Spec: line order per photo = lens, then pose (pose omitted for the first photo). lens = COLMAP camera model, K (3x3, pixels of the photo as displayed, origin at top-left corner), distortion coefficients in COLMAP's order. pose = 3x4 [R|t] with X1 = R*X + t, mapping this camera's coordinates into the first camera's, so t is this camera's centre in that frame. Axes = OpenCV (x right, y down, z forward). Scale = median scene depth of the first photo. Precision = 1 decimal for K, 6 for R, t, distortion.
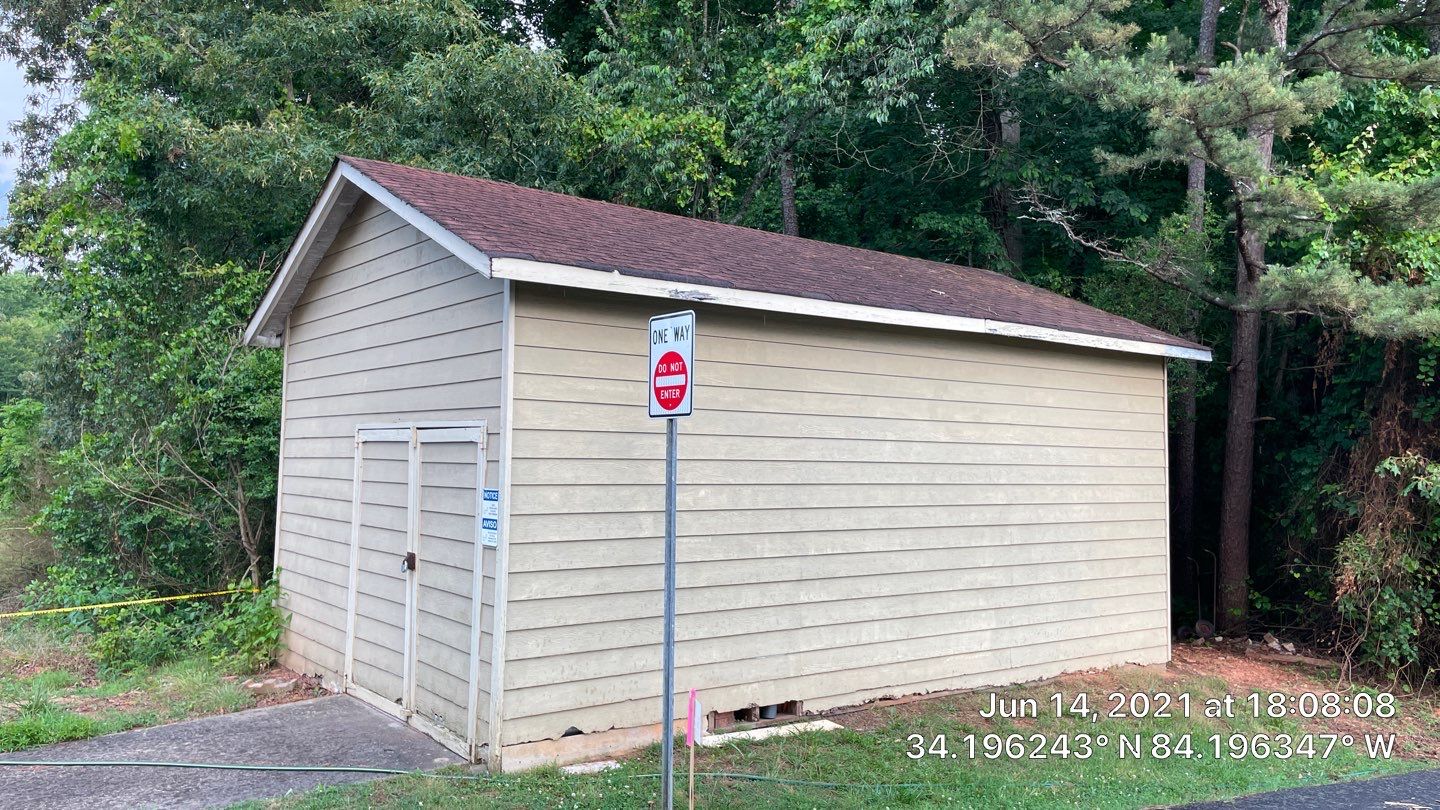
lens RADIAL K [[1087.3, 0, 713.9], [0, 1087.3, 406.4], [0, 0, 1]] dist [0.075792, -0.039910]
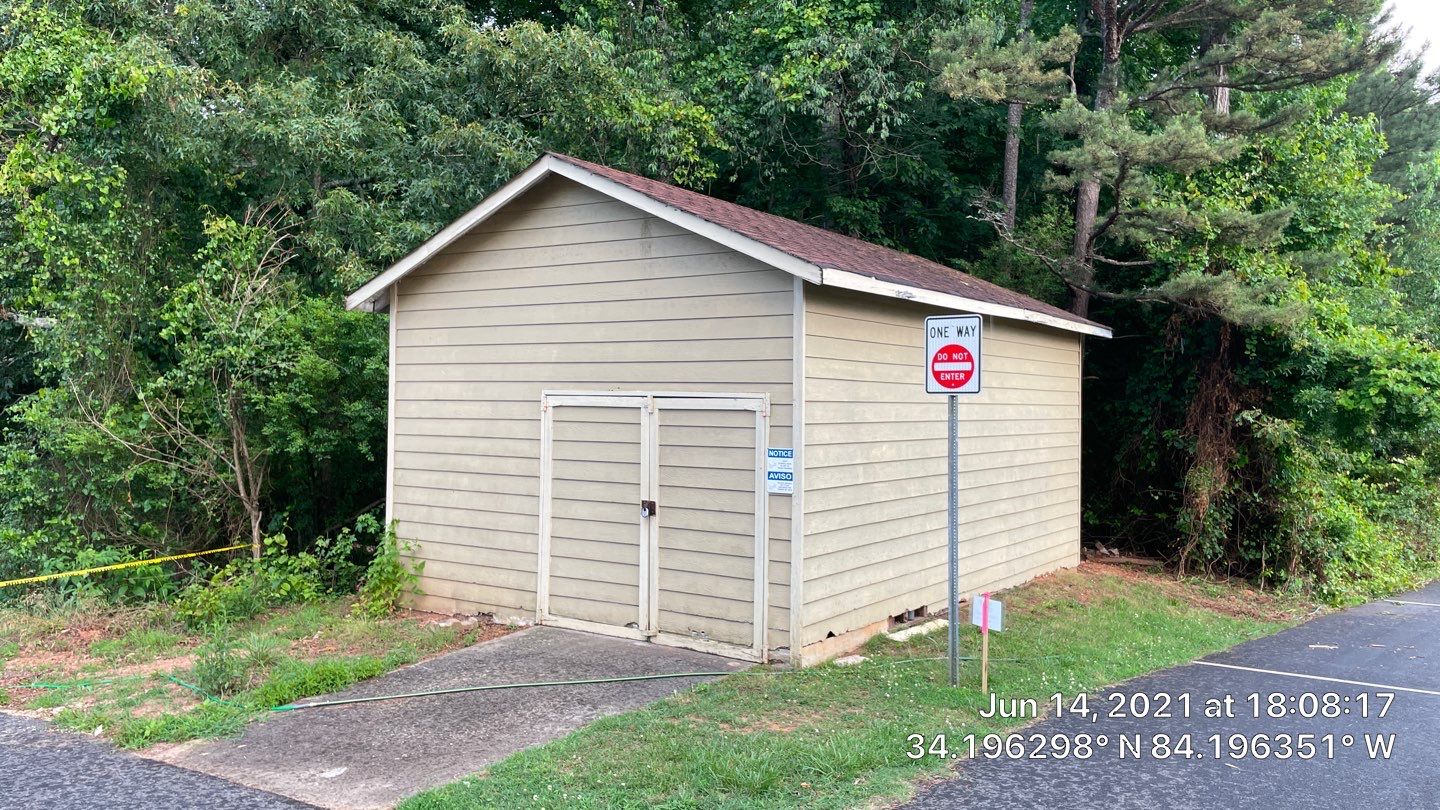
lens RADIAL K [[1087.3, 0, 733.1], [0, 1087.3, 405.9], [0, 0, 1]] dist [0.075792, -0.039910]
pose [[0.948941, -0.004496, 0.315422, -0.561500], [-0.012704, 0.998543, 0.052453, -0.032976], [-0.315198, -0.053782, 0.947501, -0.144817]]
